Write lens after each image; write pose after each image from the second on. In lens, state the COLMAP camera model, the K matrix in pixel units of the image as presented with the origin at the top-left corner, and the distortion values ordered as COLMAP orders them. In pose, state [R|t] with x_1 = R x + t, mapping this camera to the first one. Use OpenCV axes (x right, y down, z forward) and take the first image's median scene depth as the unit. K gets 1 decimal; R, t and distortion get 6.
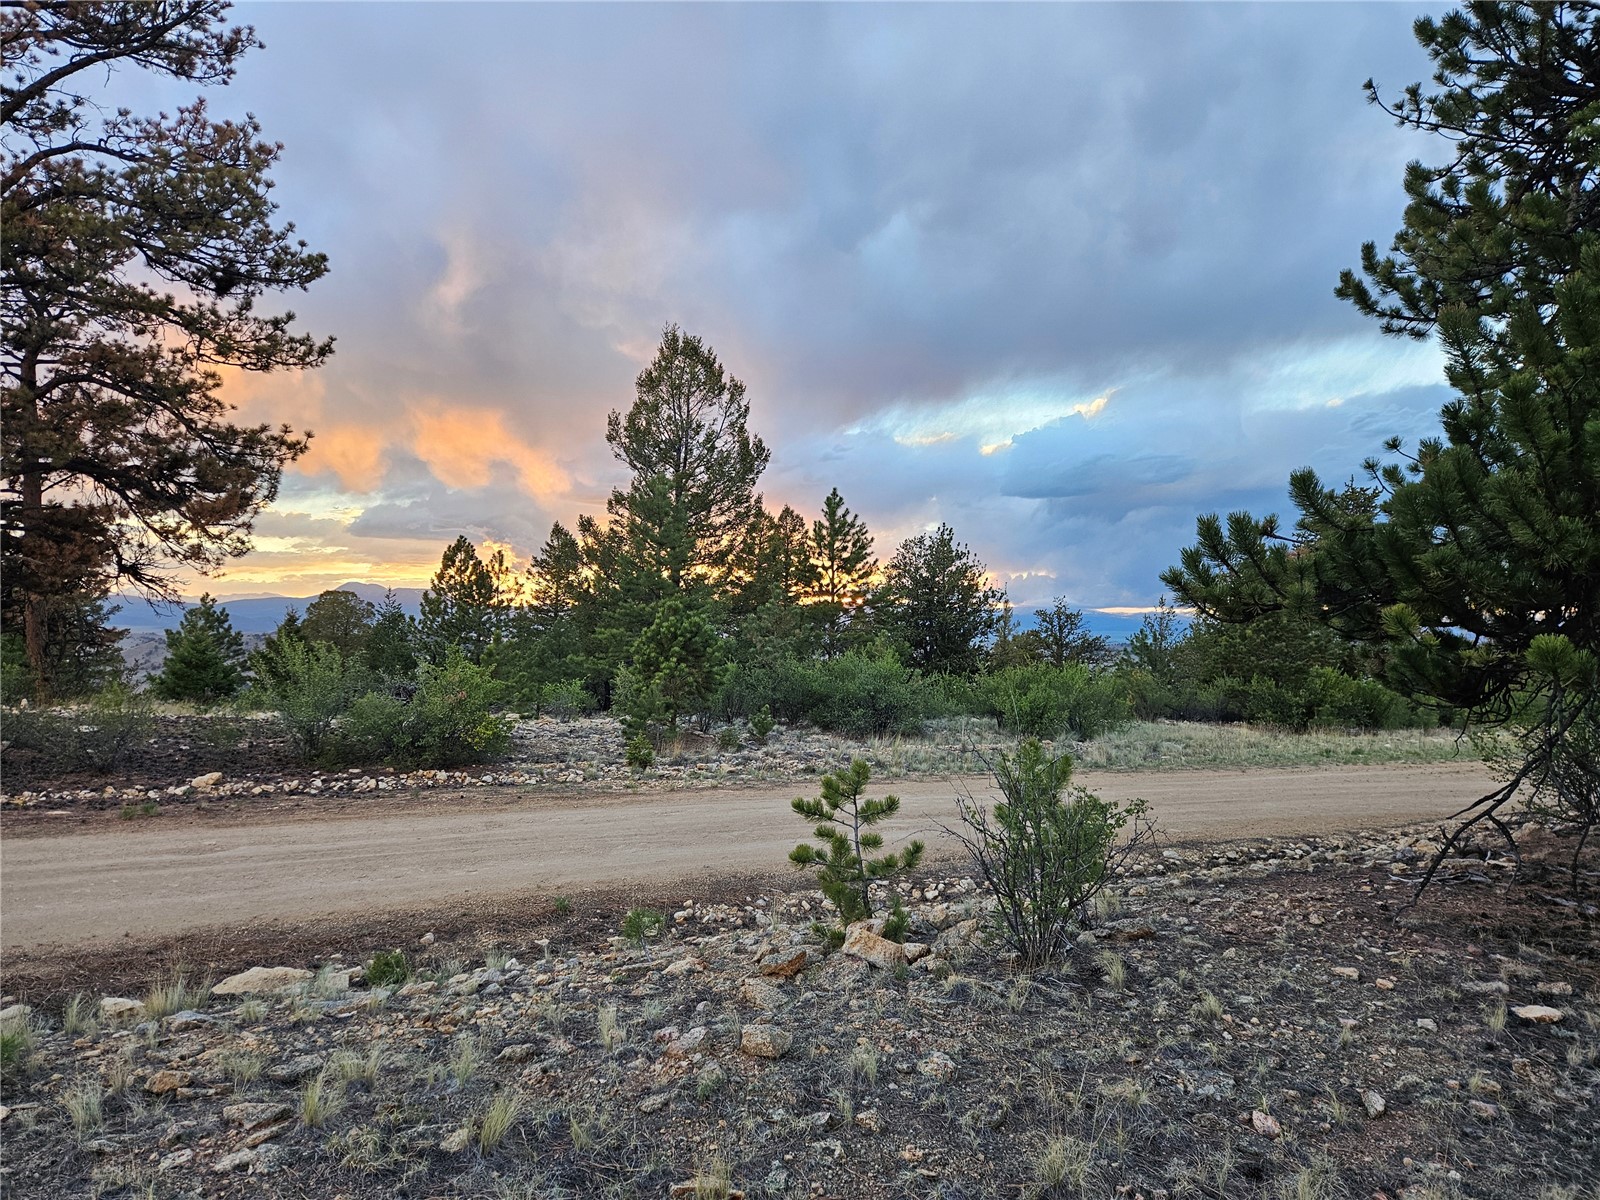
lens RADIAL K [[1058.6, 0, 785.2], [0, 1058.6, 586.7], [0, 0, 1]] dist [0.083078, -0.062476]
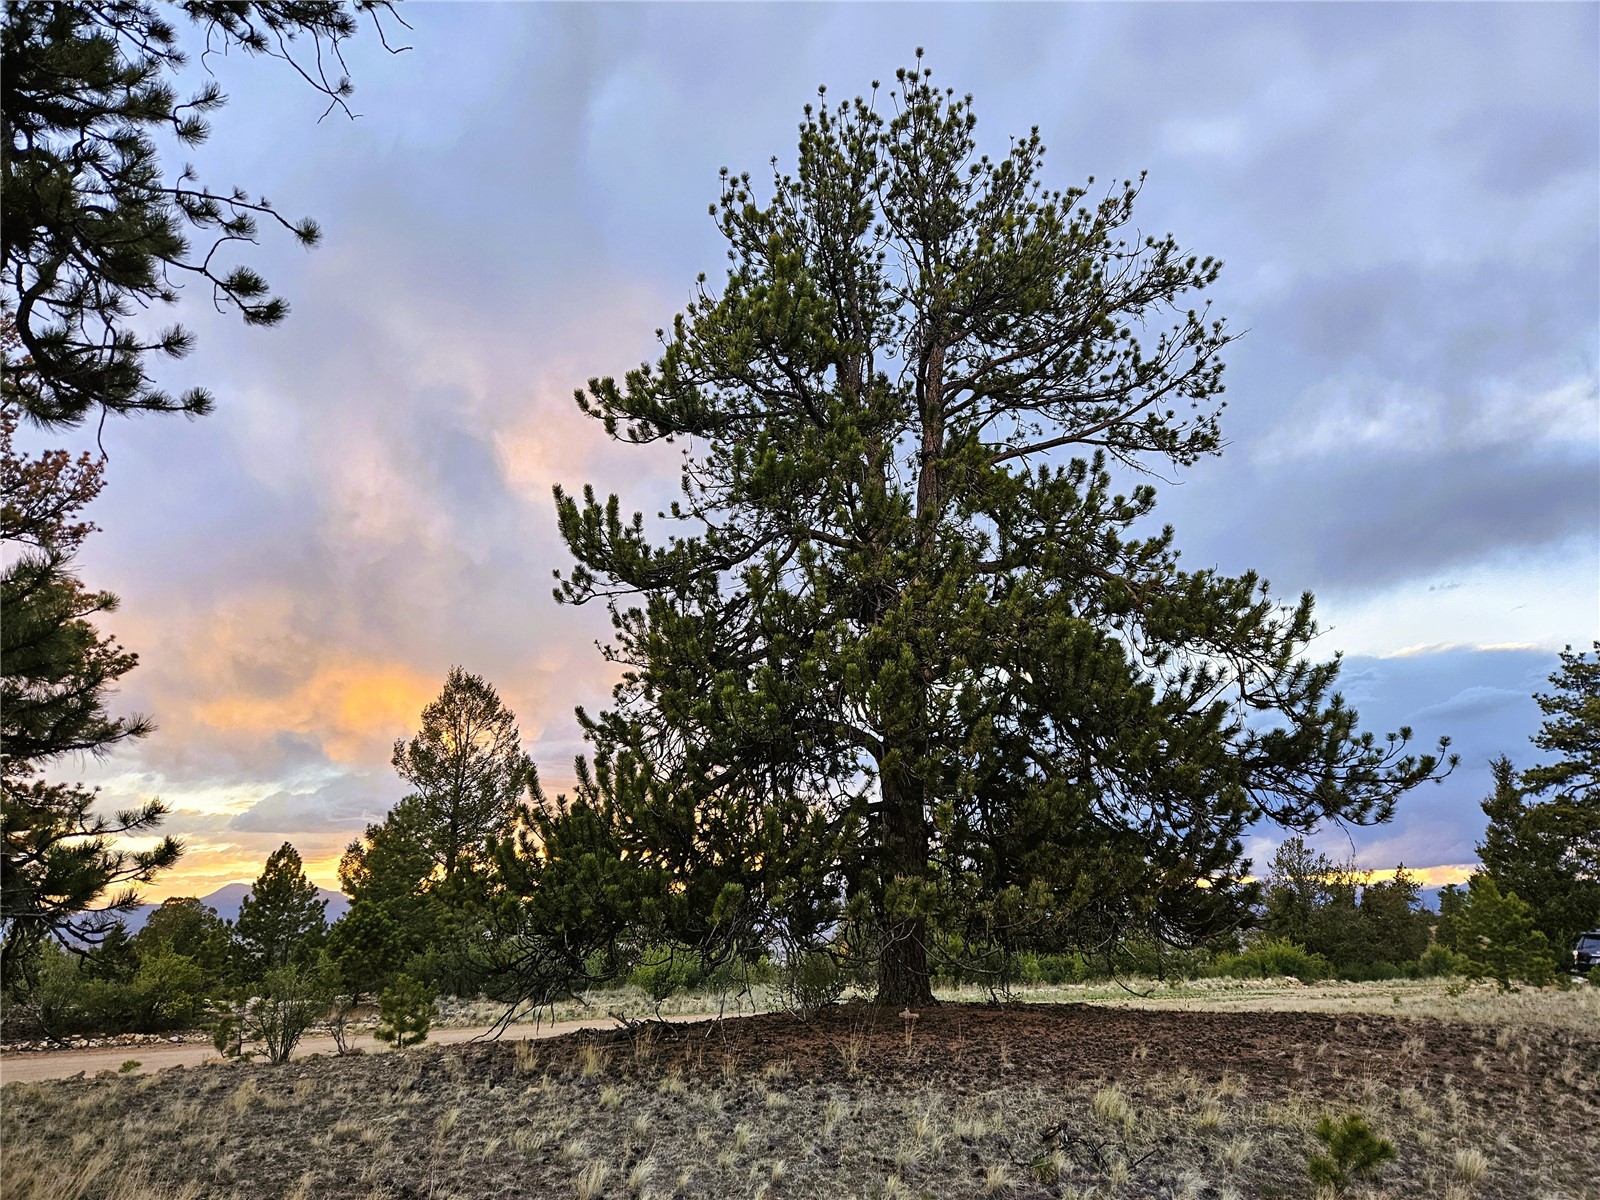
lens RADIAL K [[1058.6, 0, 794.6], [0, 1058.6, 593.8], [0, 0, 1]] dist [0.083078, -0.062476]
pose [[0.996855, -0.009327, 0.078694, 0.322149], [0.028672, 0.968223, -0.248440, -0.009080], [-0.073876, 0.249915, 0.965445, -0.449883]]
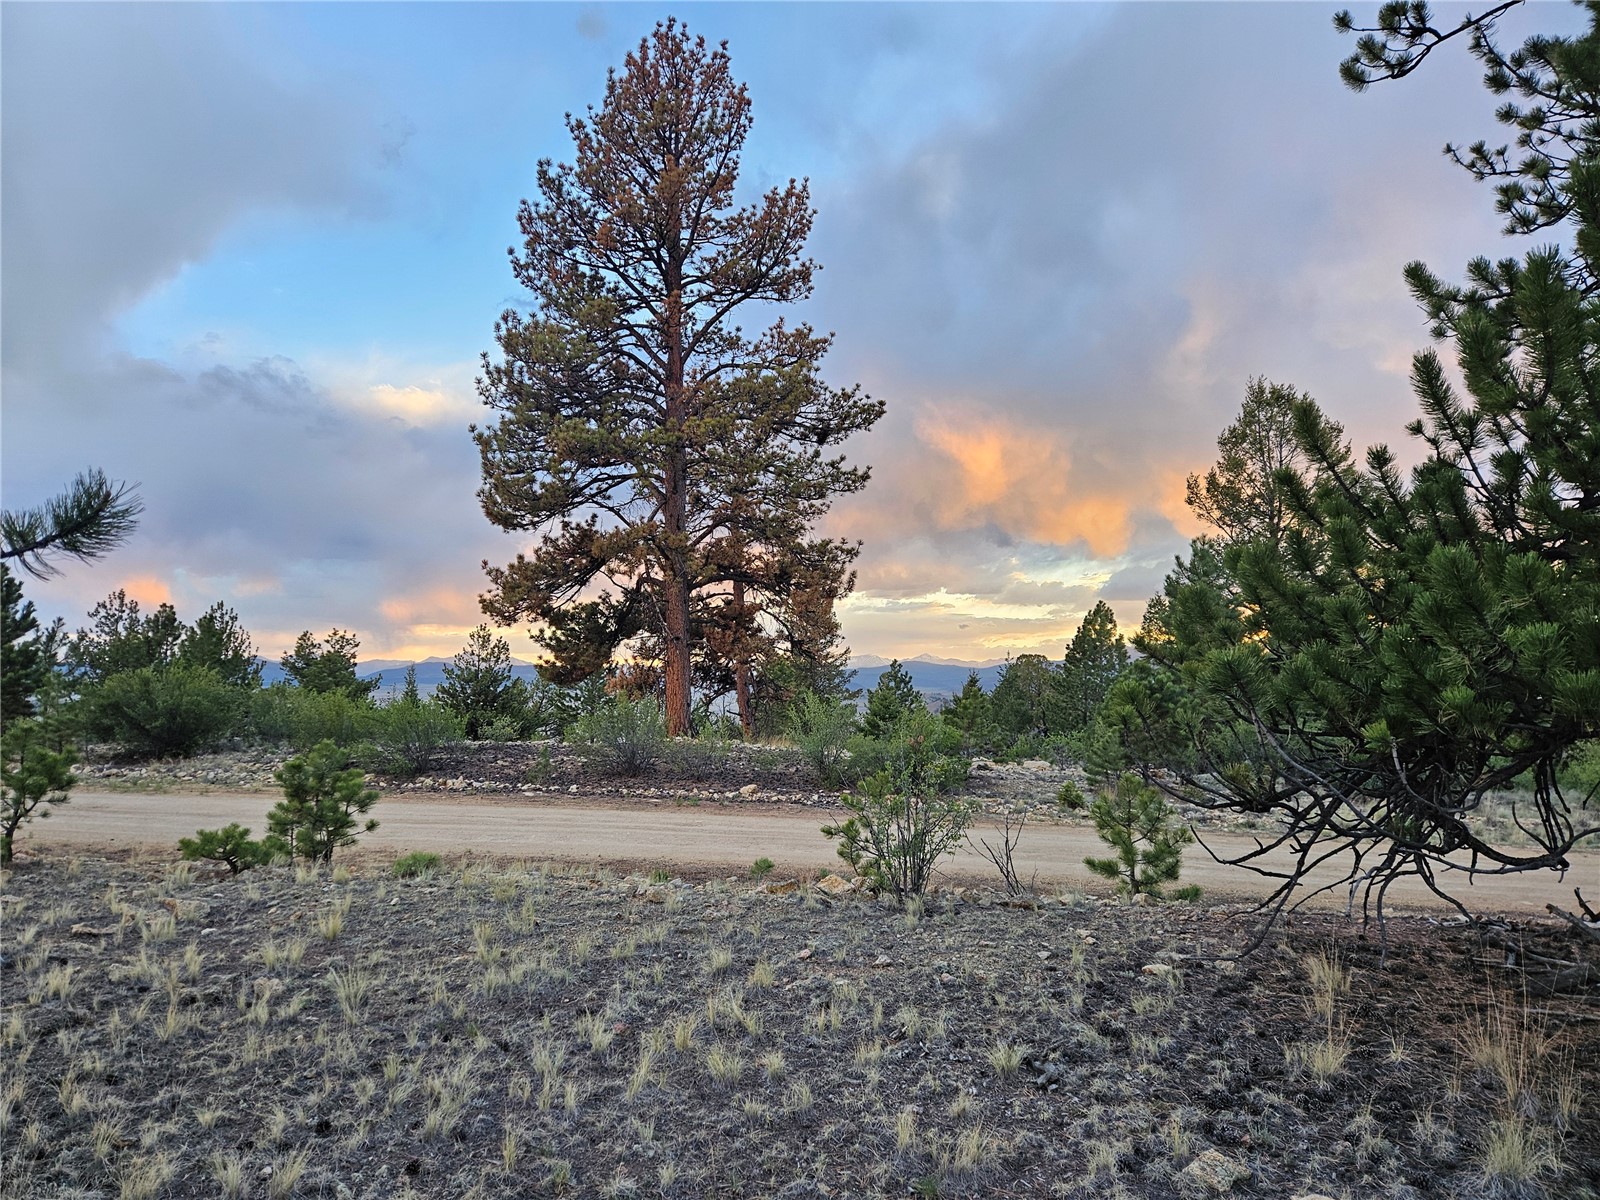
lens RADIAL K [[1058.6, 0, 787.7], [0, 1058.6, 611.4], [0, 0, 1]] dist [0.083078, -0.062476]
pose [[0.775914, -0.051787, -0.628710, 0.284160], [0.031065, 0.998552, -0.043913, -0.000134], [0.630074, 0.014542, 0.776399, -0.069069]]
